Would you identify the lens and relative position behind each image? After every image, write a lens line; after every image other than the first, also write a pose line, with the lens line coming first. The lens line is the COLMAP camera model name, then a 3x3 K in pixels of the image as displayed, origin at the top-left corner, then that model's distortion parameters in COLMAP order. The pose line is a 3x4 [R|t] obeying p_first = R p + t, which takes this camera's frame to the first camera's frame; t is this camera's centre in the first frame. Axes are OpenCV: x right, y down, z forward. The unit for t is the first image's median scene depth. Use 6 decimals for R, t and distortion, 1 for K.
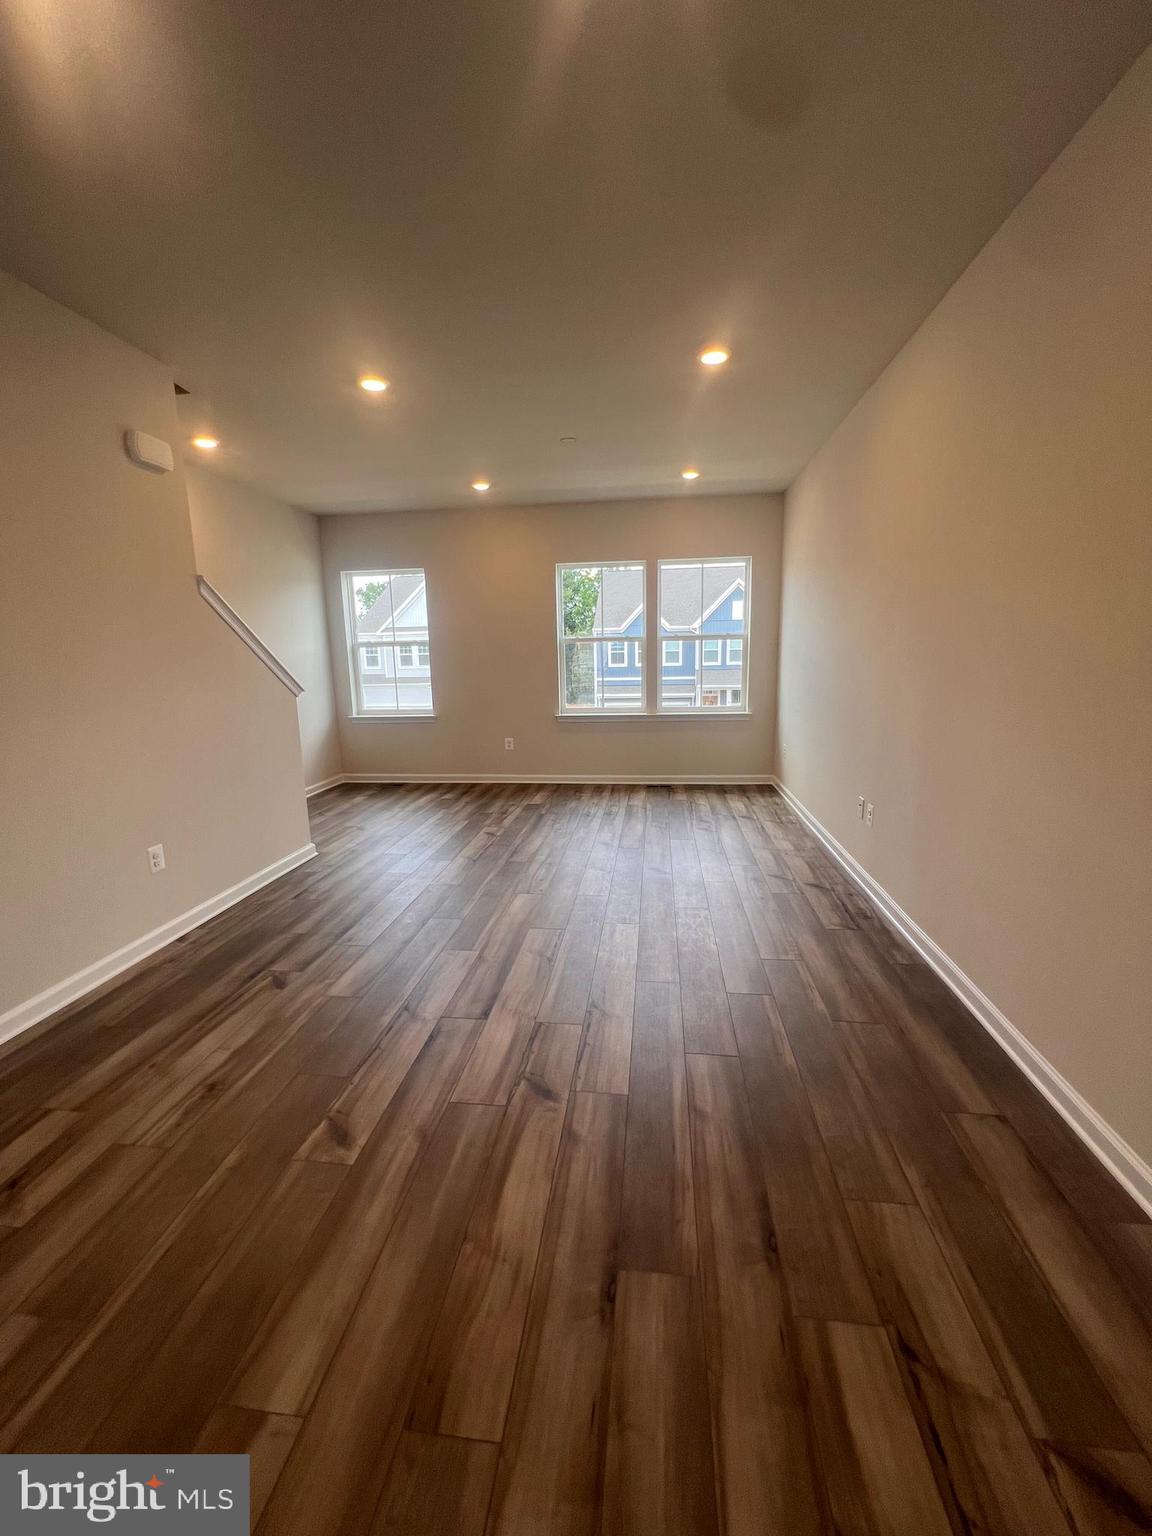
lens RADIAL K [[618.9, 0, 582.9], [0, 618.9, 762.3], [0, 0, 1]] dist [-0.003082, 0.000621]
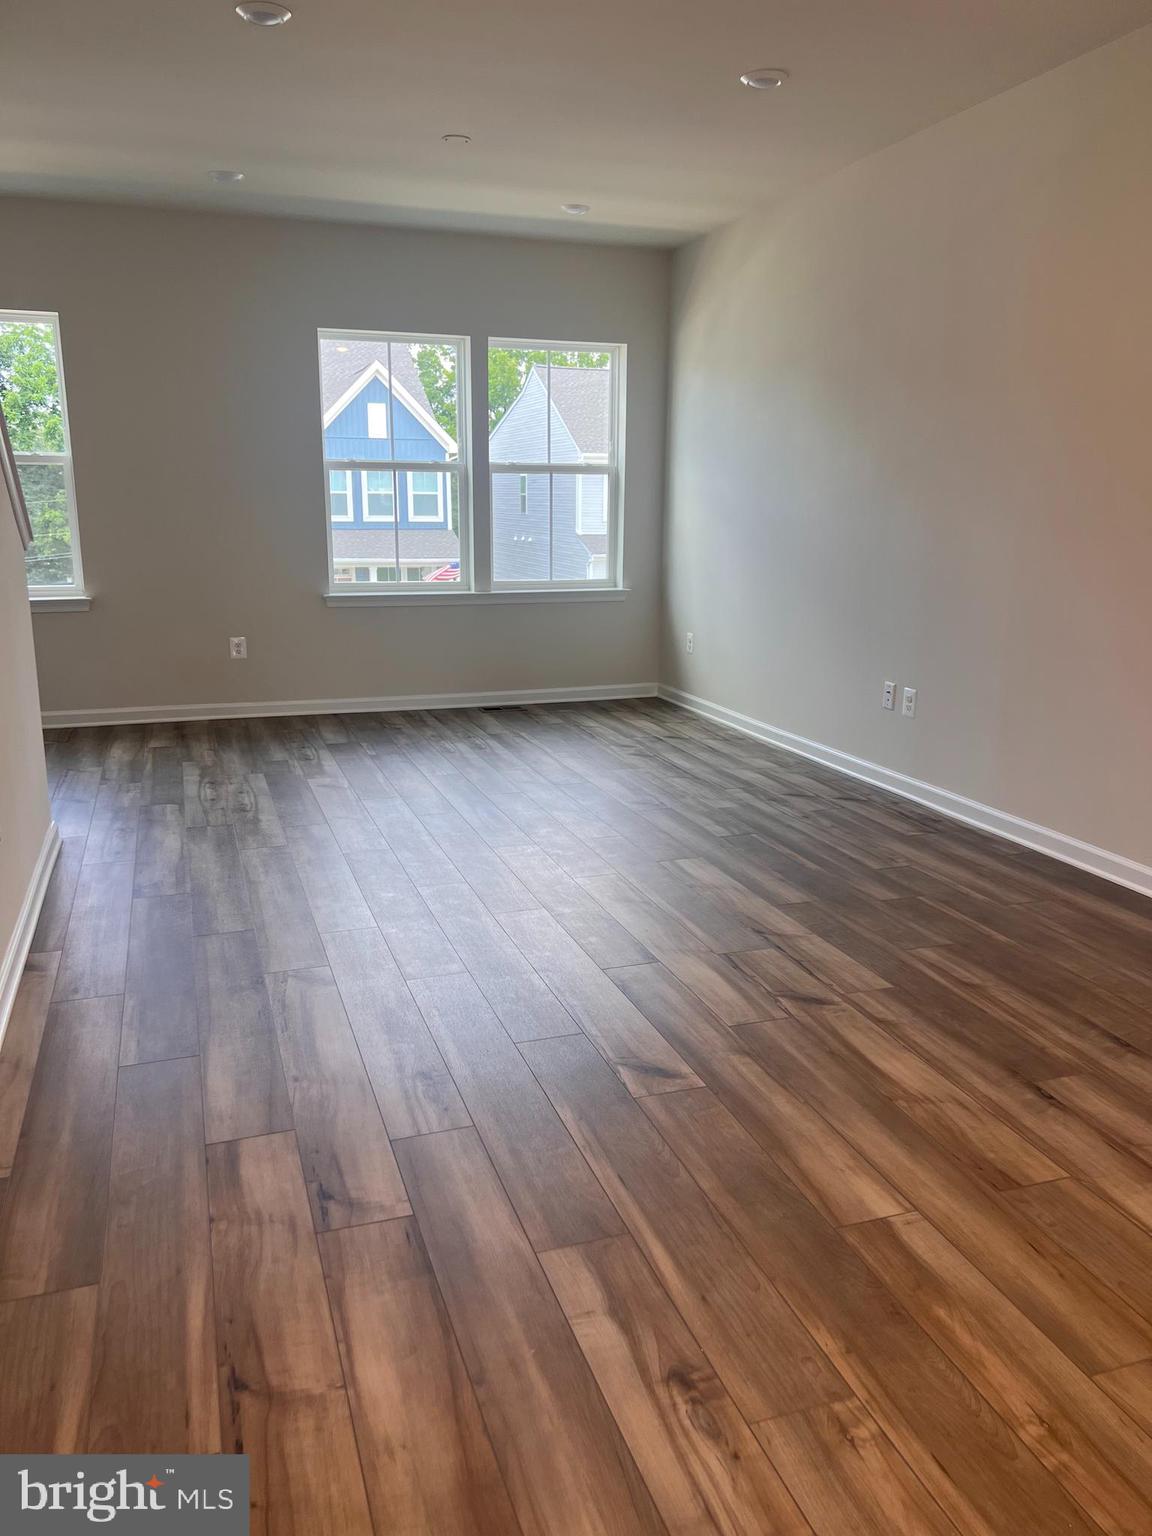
lens RADIAL K [[1160.3, 0, 574.3], [0, 1160.3, 767.2], [0, 0, 1]] dist [0.030148, -0.000631]
pose [[0.899813, -0.075224, 0.429742, -0.360412], [0.053574, 0.996620, 0.062276, 0.033730], [-0.432974, -0.033014, 0.900802, -0.102392]]
